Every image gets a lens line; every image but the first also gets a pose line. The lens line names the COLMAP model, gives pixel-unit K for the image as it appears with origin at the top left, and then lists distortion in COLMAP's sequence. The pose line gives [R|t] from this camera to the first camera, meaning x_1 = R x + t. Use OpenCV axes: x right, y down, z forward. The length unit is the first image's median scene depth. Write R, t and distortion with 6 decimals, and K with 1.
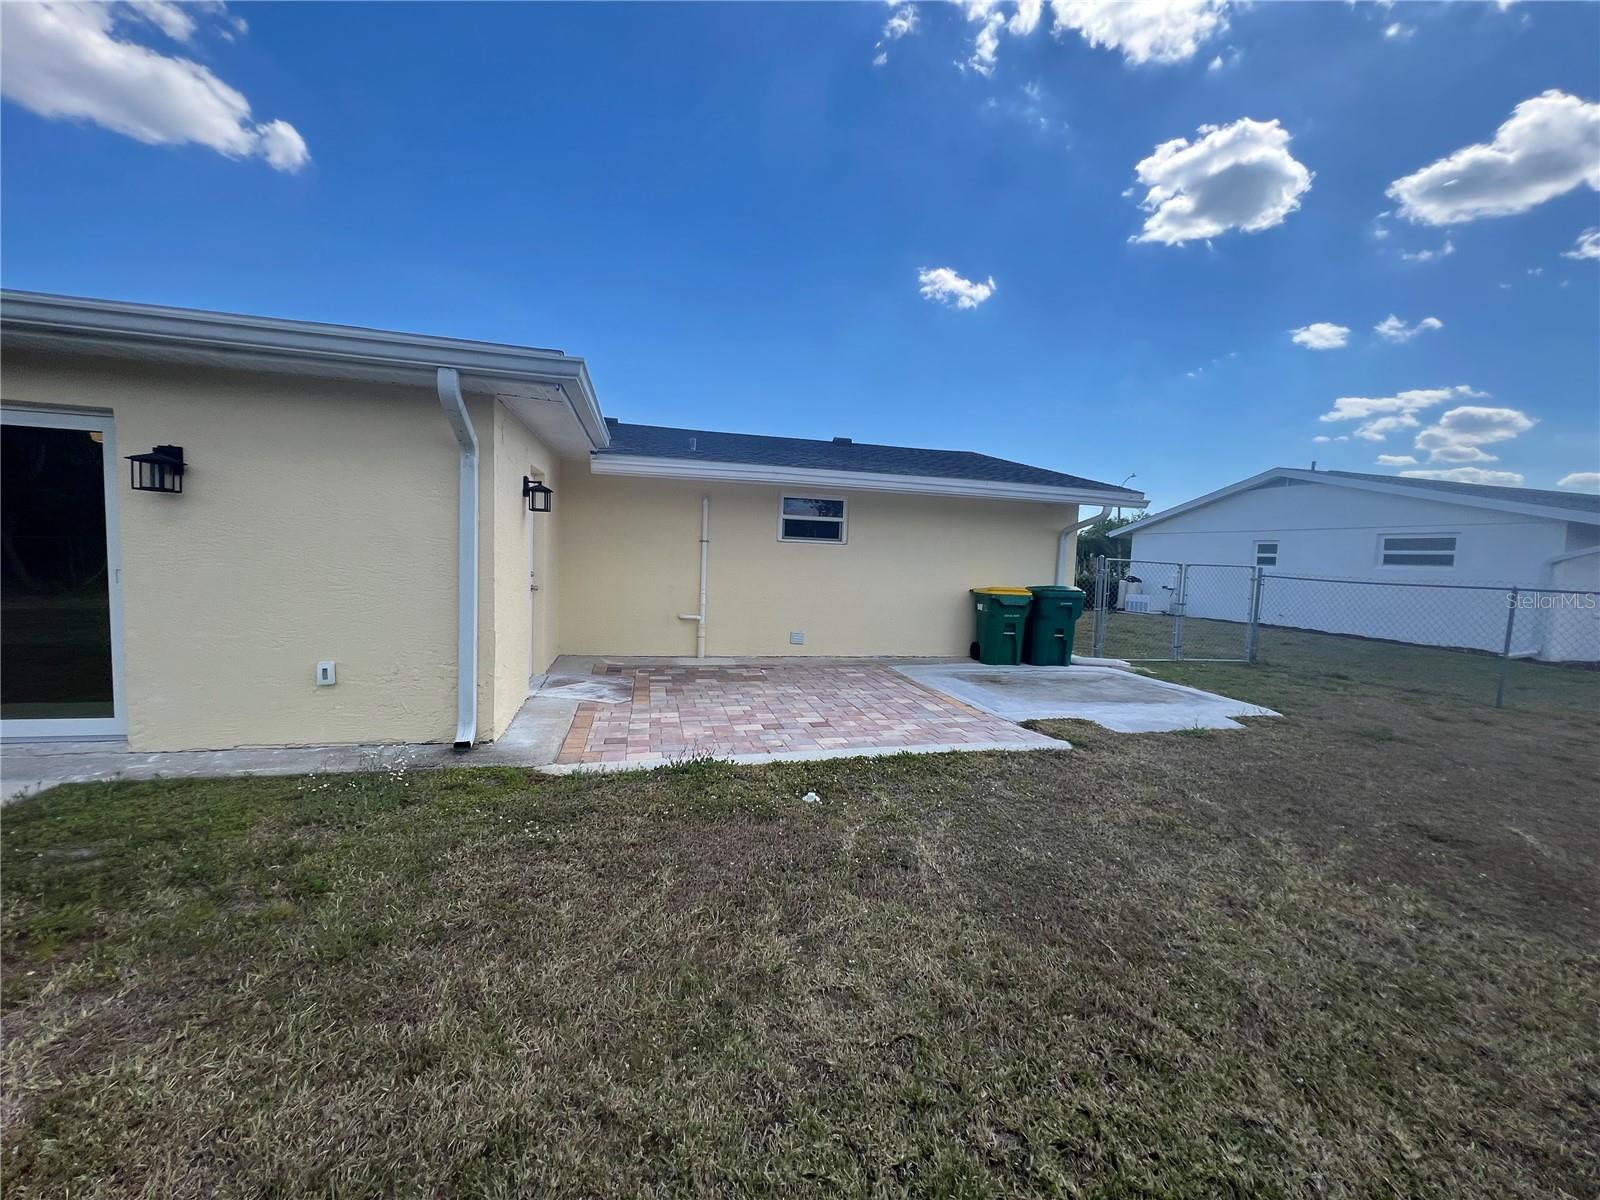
lens RADIAL K [[640.6, 0, 799.9], [0, 640.6, 603.3], [0, 0, 1]] dist [-0.001434, 0.000185]
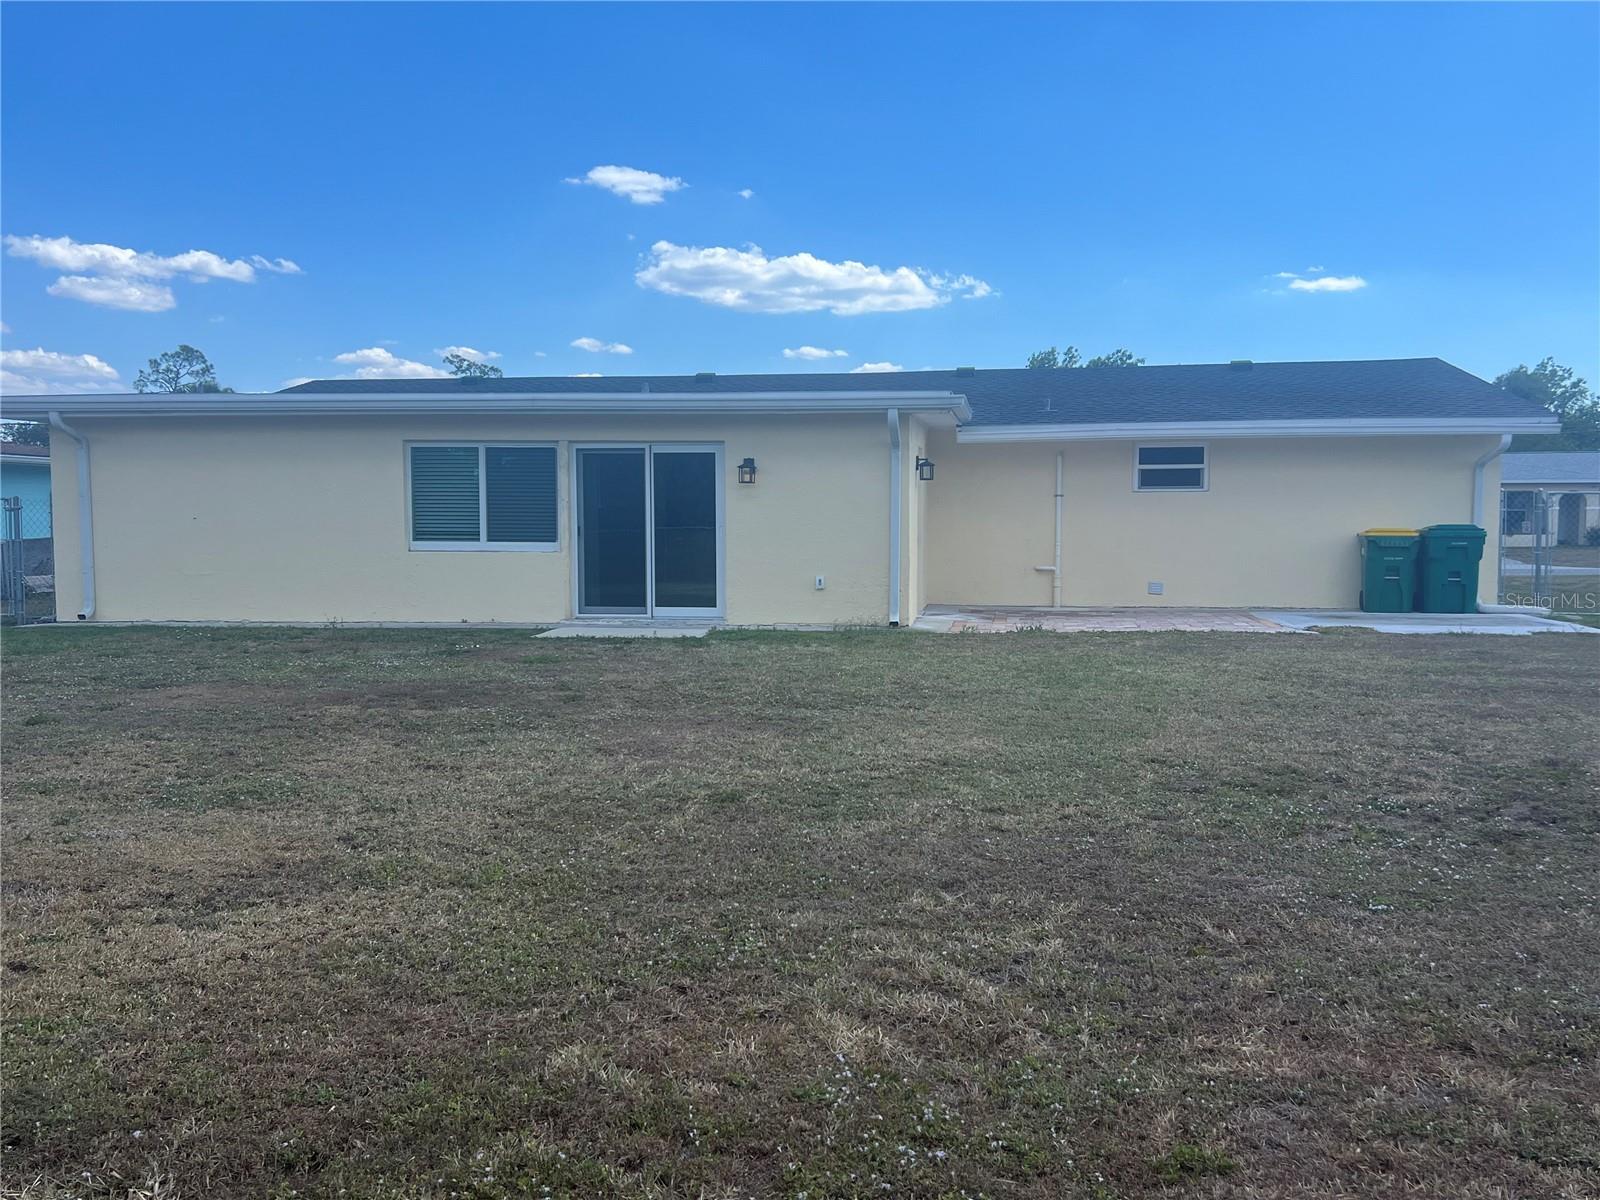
lens RADIAL K [[1403.0, 0, 801.1], [0, 1403.0, 599.9], [0, 0, 1]] dist [0.086854, -0.002470]
pose [[0.925363, -0.019256, -0.378592, 0.339285], [0.009324, 0.999563, -0.028050, 0.138400], [0.378967, 0.022427, 0.925138, -1.323372]]
